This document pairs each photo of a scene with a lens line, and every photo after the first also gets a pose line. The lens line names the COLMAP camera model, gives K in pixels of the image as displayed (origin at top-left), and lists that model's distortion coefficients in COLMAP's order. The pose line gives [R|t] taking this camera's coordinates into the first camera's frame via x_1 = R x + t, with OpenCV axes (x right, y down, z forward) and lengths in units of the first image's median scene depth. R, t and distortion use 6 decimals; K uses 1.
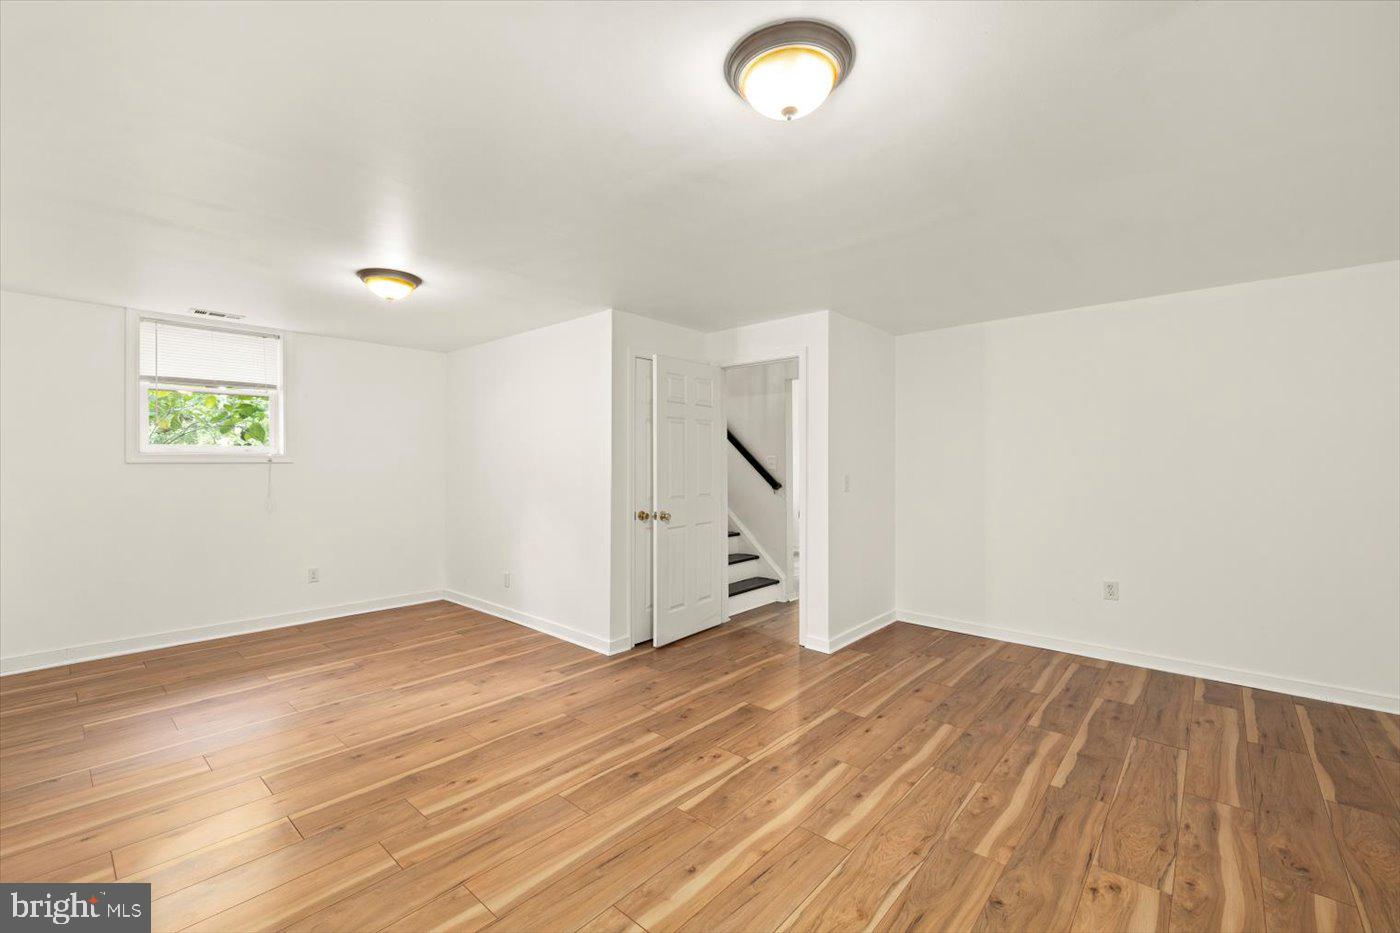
lens RADIAL K [[585.5, 0, 694.7], [0, 585.5, 463.6], [0, 0, 1]] dist [0.000072, -0.000394]
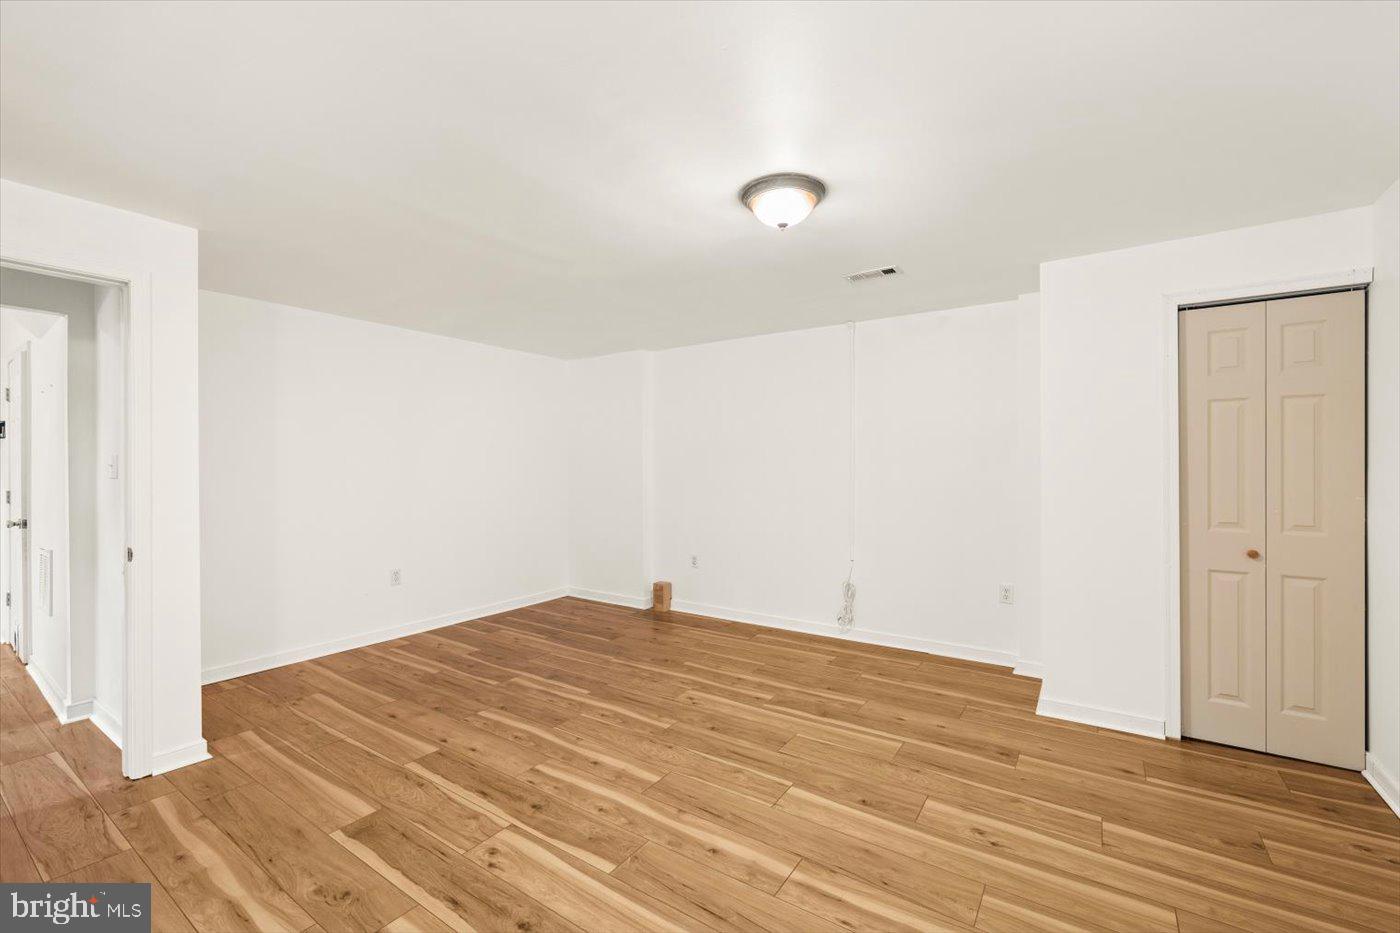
lens RADIAL K [[585.5, 0, 701.0], [0, 585.5, 460.4], [0, 0, 1]] dist [0.000072, -0.000394]
pose [[-0.131805, 0.008584, 0.991239, -0.620730], [0.002409, 0.999962, -0.008339, -0.000336], [-0.991273, 0.001289, -0.131821, 0.682954]]
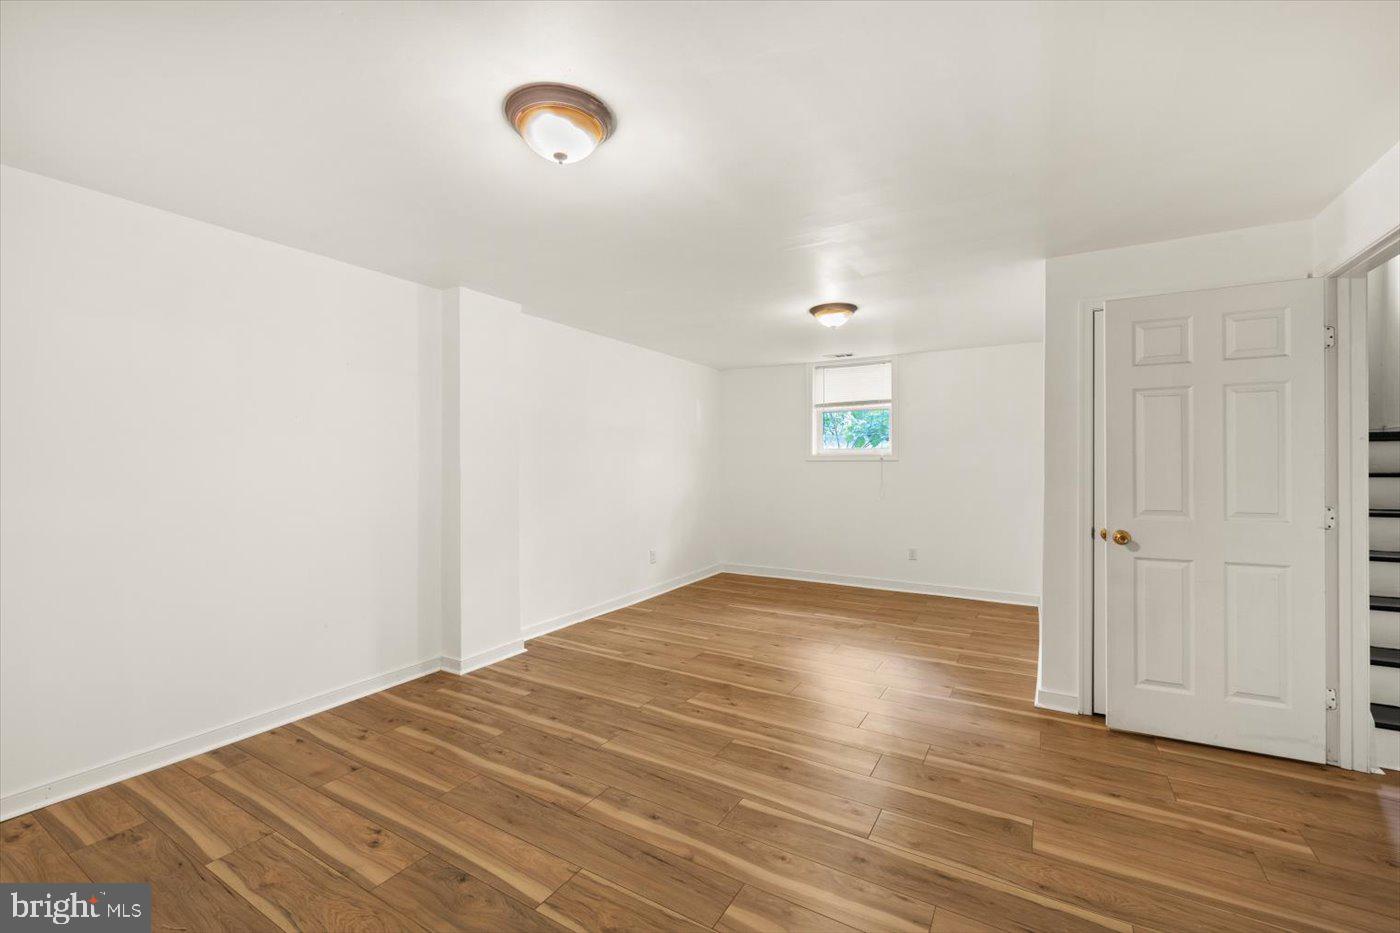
lens RADIAL K [[585.5, 0, 699.5], [0, 585.5, 465.9], [0, 0, 1]] dist [0.000072, -0.000394]
pose [[0.192397, 0.005830, -0.981300, 0.661246], [0.000817, 0.999981, 0.006101, 0.003280], [0.981317, -0.001976, 0.192389, 0.510711]]
